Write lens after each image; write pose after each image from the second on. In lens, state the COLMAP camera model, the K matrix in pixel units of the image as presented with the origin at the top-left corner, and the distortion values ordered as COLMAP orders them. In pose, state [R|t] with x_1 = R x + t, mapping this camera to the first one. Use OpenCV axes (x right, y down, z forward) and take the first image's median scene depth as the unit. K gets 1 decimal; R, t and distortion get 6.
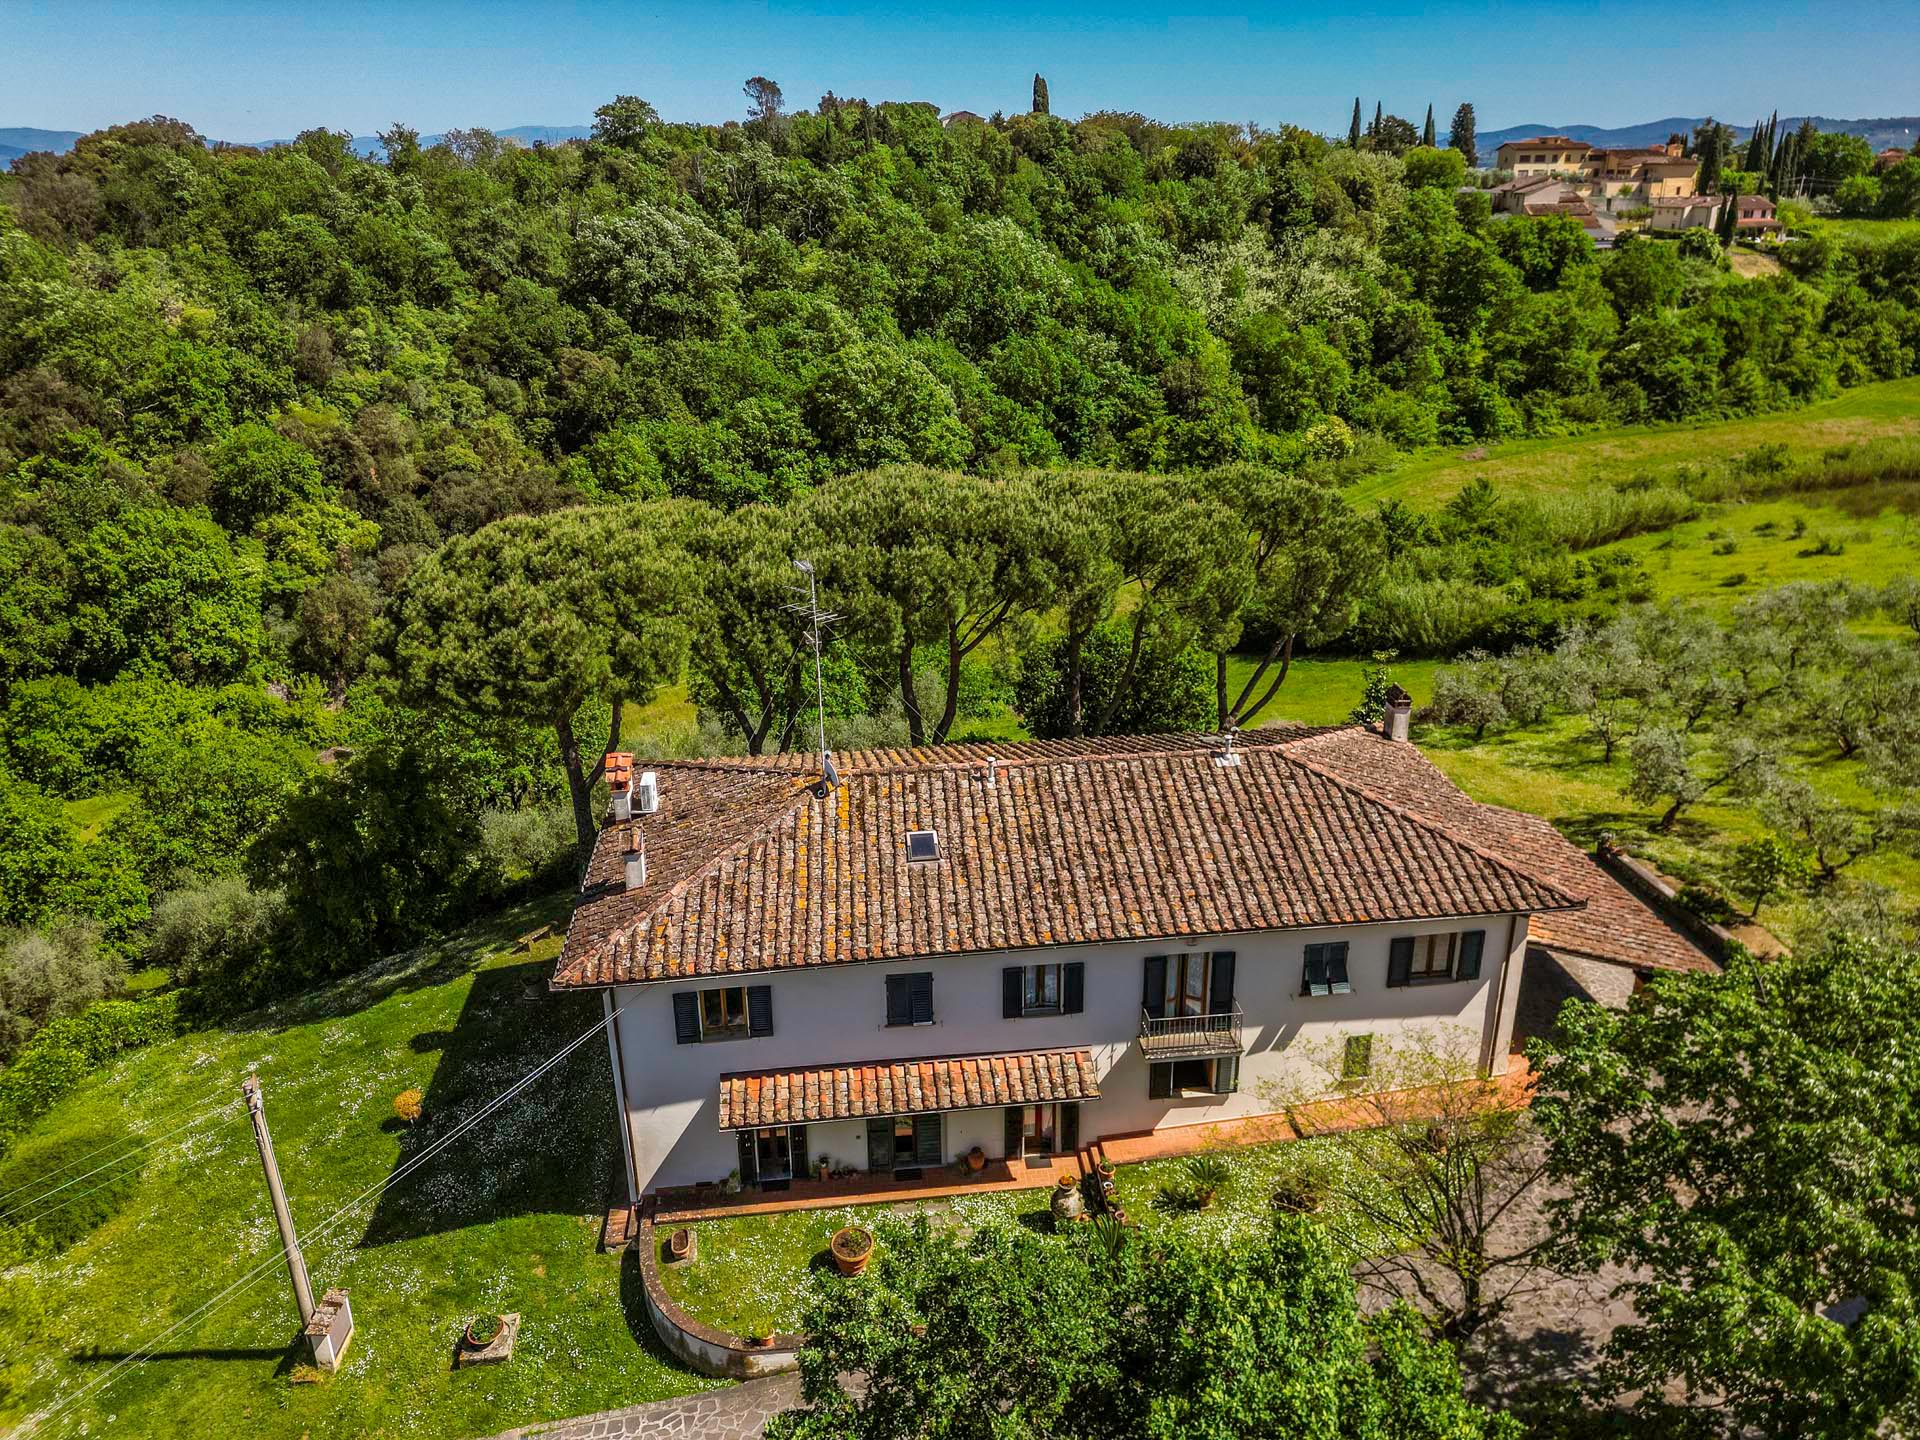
lens RADIAL K [[1335.5, 0, 956.6], [0, 1335.5, 720.9], [0, 0, 1]] dist [0.047859, -0.040028]
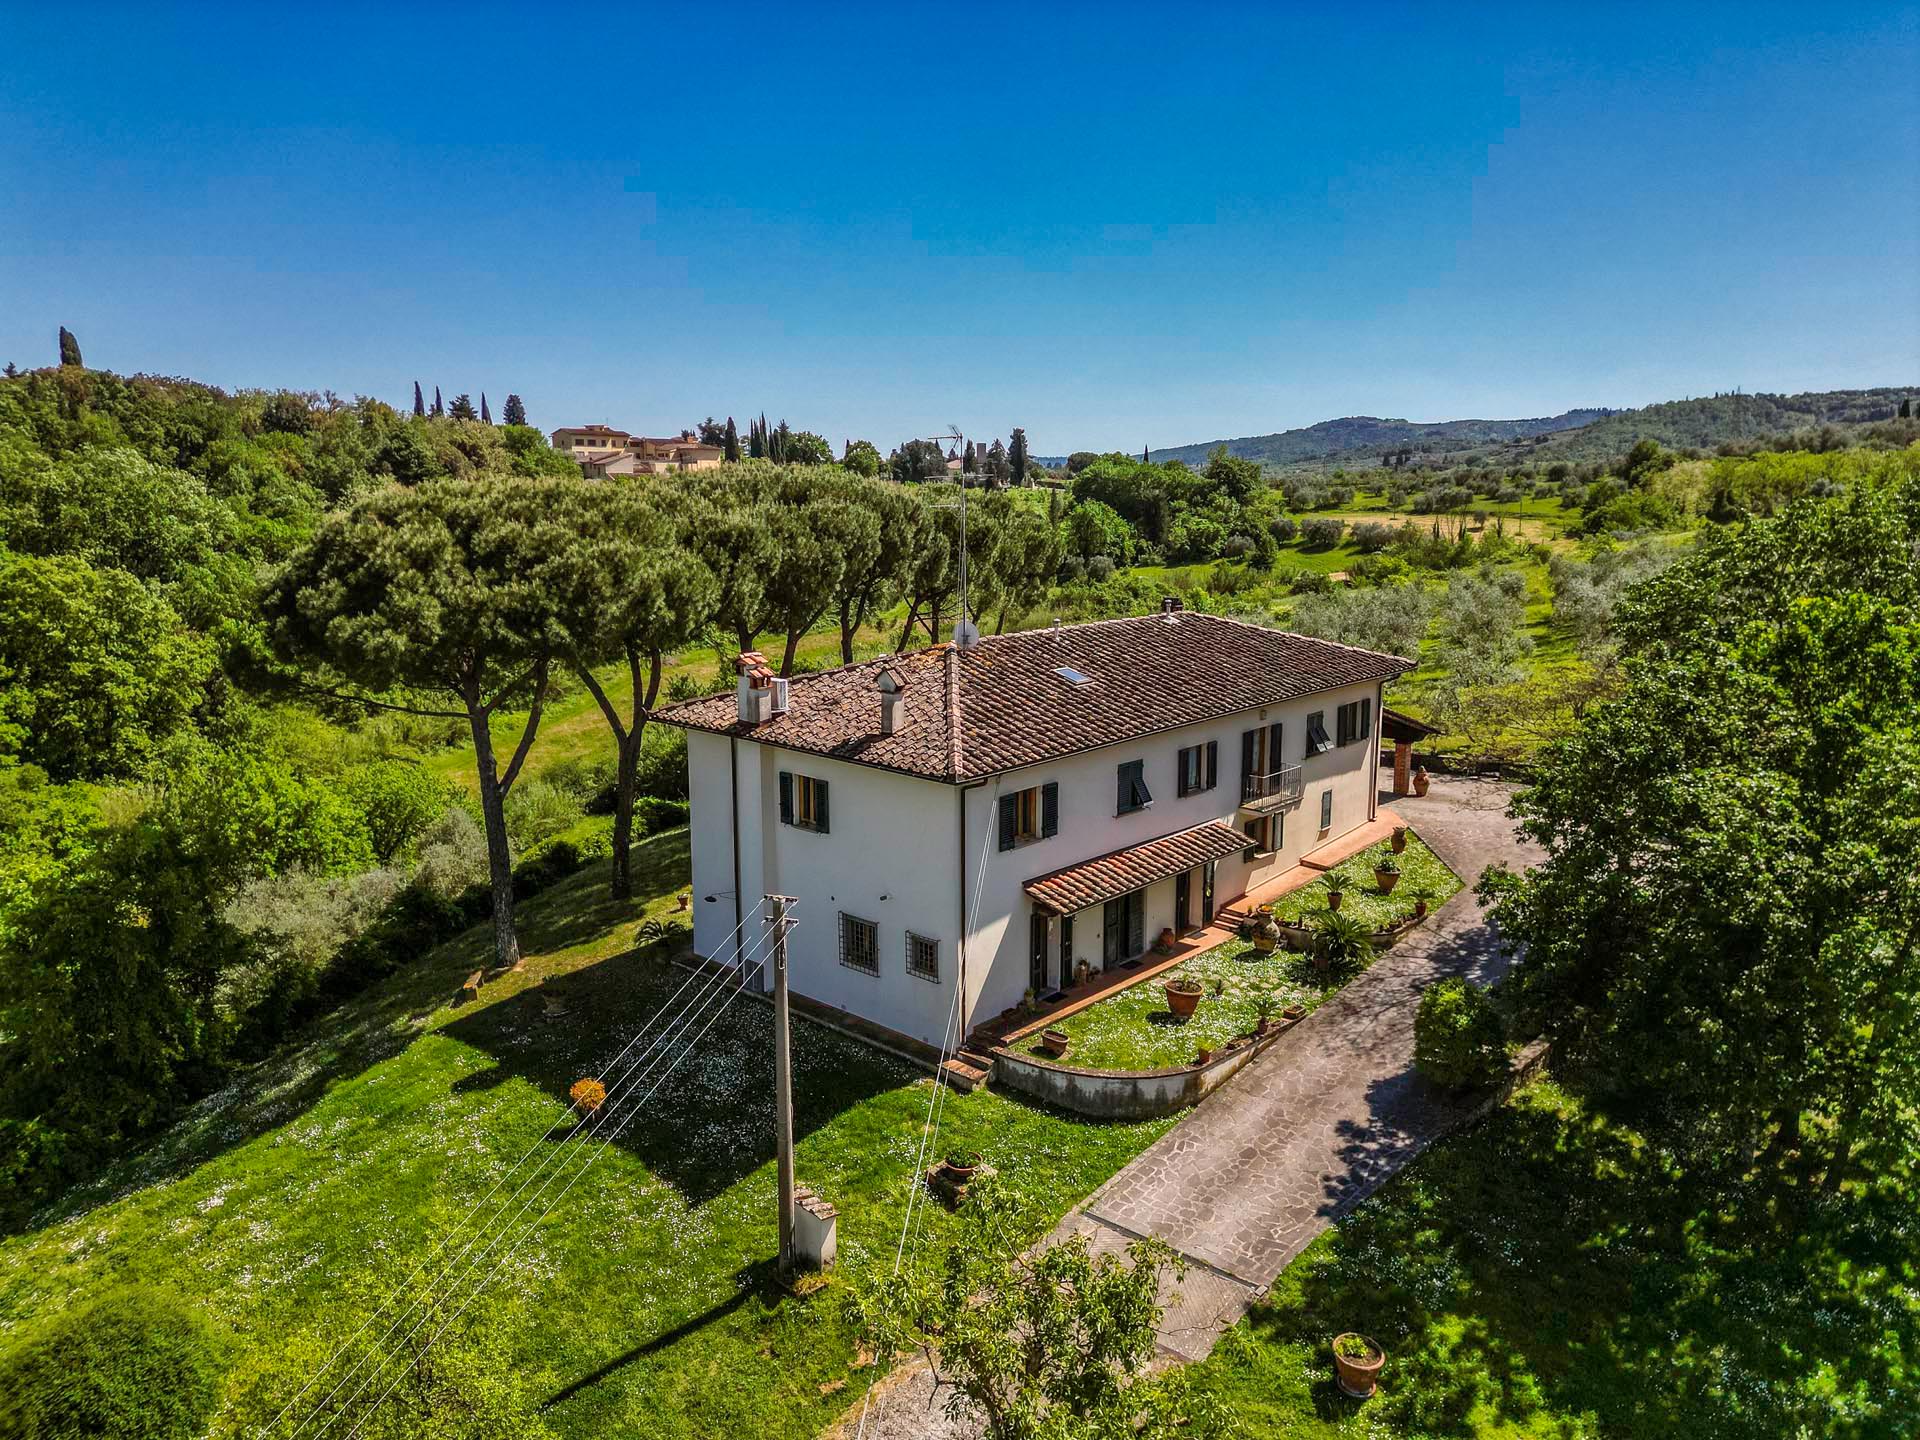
lens RADIAL K [[1335.5, 0, 963.7], [0, 1335.5, 713.4], [0, 0, 1]] dist [0.047859, -0.040028]
pose [[0.753069, -0.098780, 0.650484, -0.140620], [0.240165, 0.961716, -0.131998, 0.042378], [-0.612542, 0.255627, 0.747962, 0.035419]]
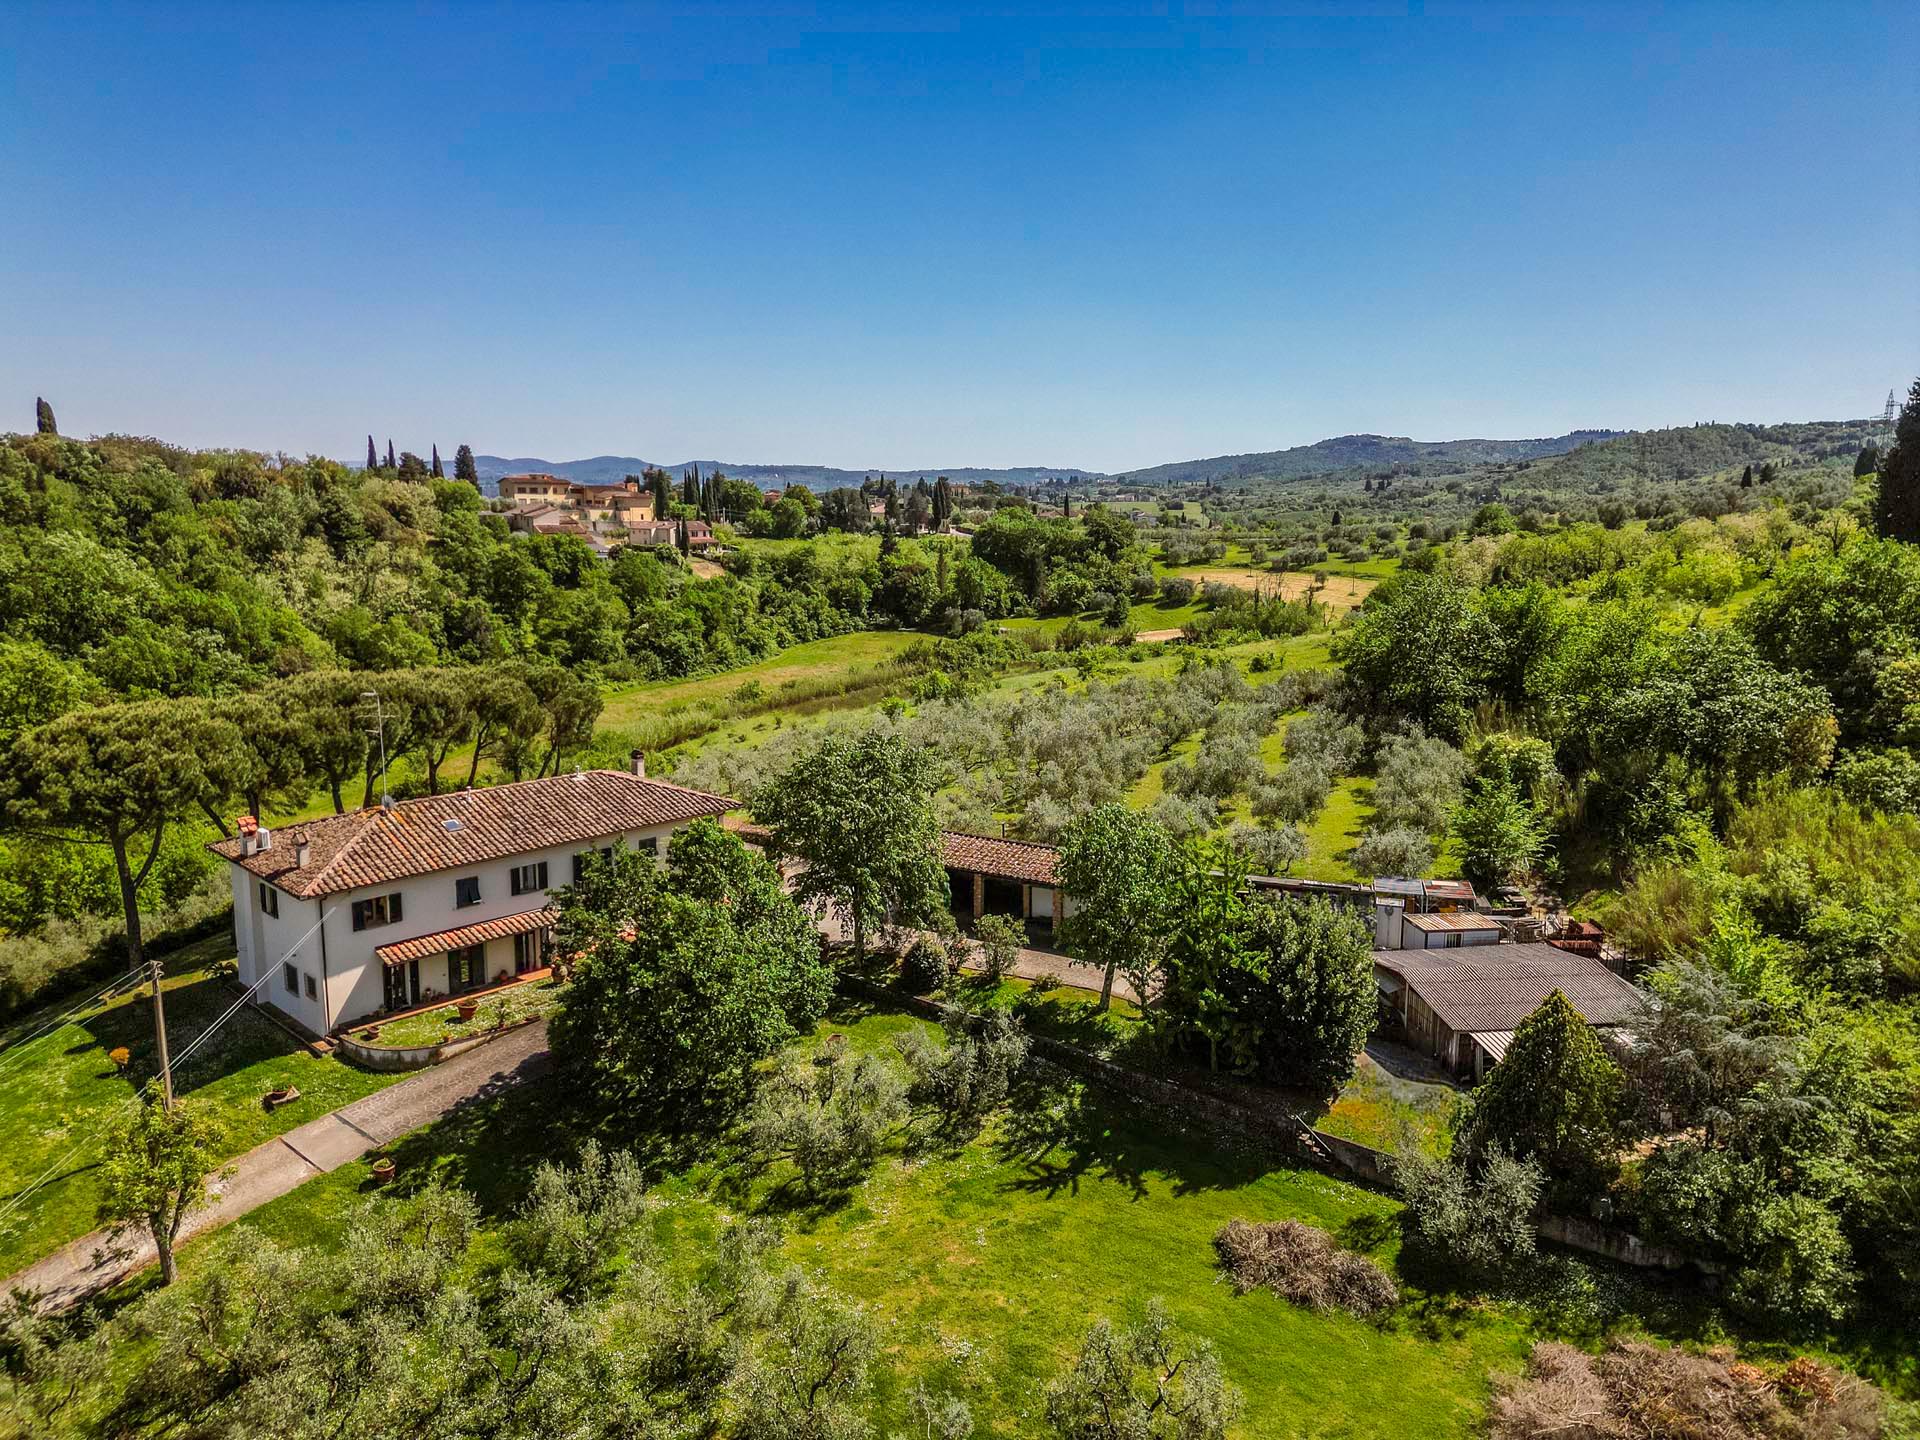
lens RADIAL K [[1335.5, 0, 961.4], [0, 1335.5, 715.8], [0, 0, 1]] dist [0.047859, -0.040028]
pose [[0.760966, -0.084932, 0.643208, -0.121866], [0.225317, 0.964284, -0.139240, 0.064994], [-0.608410, 0.250883, 0.752925, -0.171903]]
